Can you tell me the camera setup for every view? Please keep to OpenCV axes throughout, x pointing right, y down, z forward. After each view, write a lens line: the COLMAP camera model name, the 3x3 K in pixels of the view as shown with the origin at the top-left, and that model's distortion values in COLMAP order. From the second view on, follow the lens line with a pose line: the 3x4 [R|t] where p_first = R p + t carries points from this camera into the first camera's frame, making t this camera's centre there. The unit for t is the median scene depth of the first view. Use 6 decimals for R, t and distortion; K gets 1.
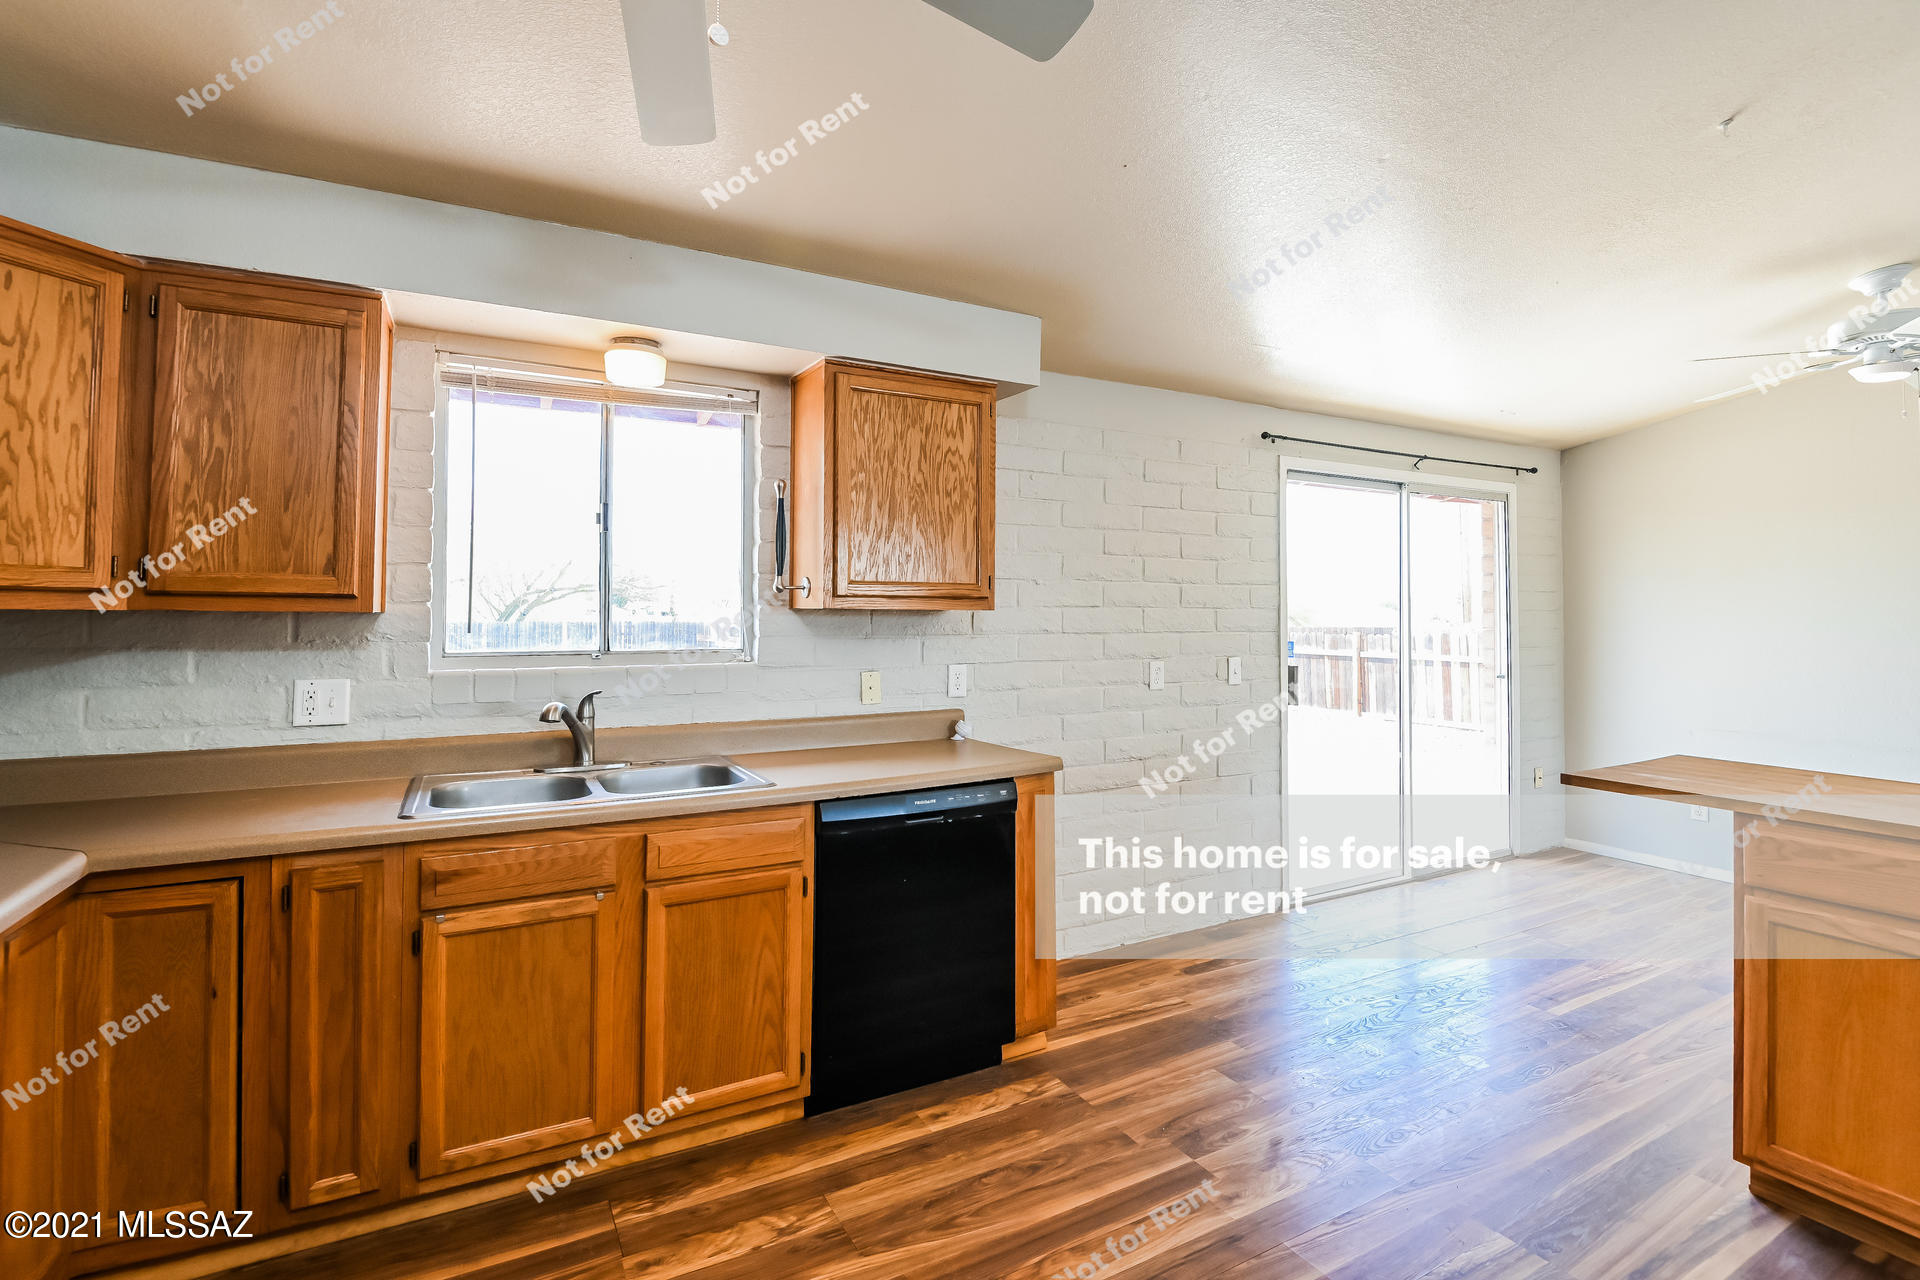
lens RADIAL K [[878.6, 0, 928.5], [0, 878.6, 586.0], [0, 0, 1]] dist [-0.012676, -0.000300]
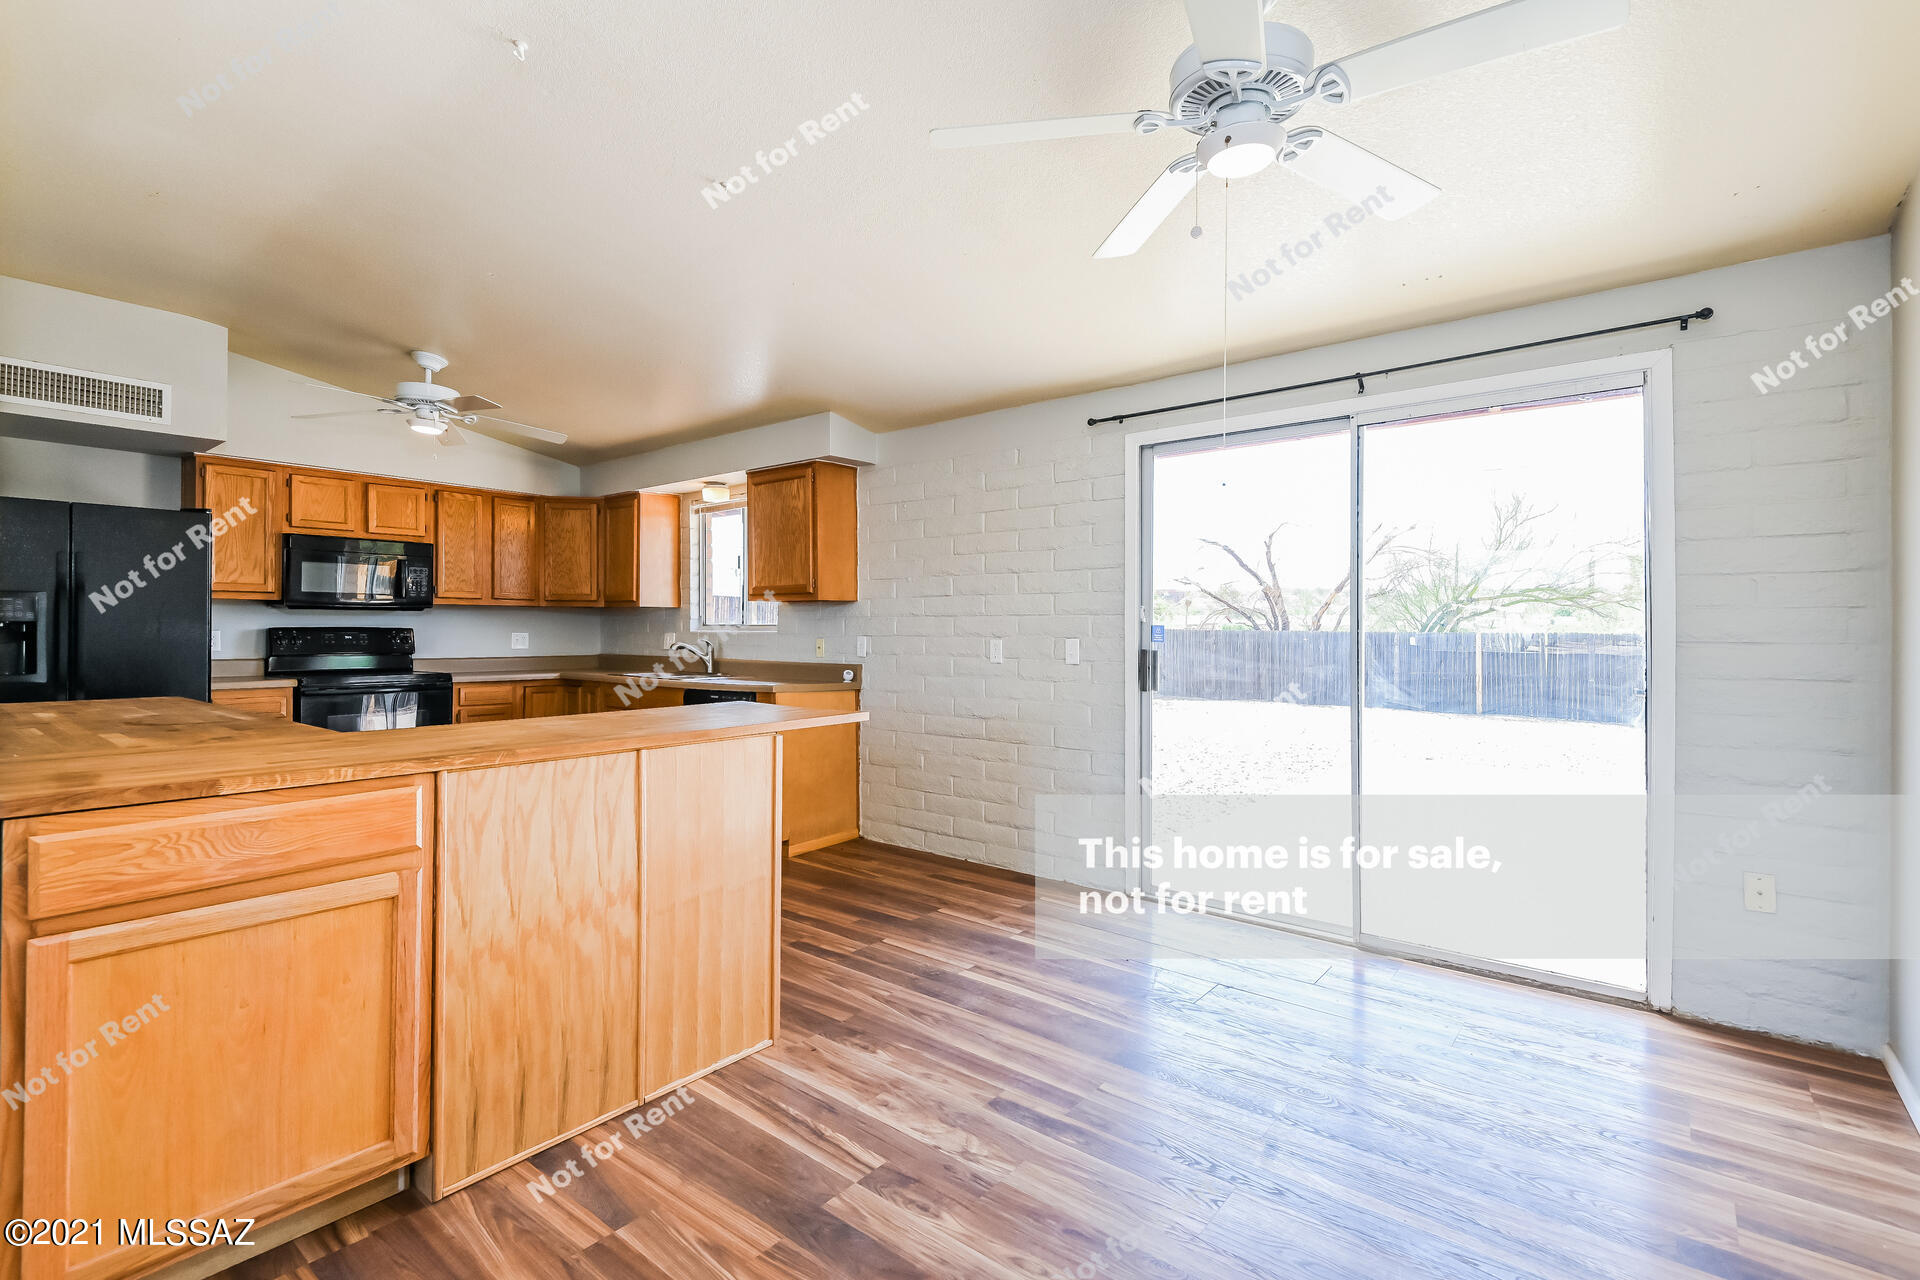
lens RADIAL K [[876.7, 0, 960.3], [0, 876.7, 630.0], [0, 0, 1]] dist [-0.000694, -0.000749]
pose [[0.394651, -0.000214, -0.918831, 1.682607], [0.027821, 0.999544, 0.011716, 0.072087], [0.918410, -0.030186, 0.394477, 0.602712]]
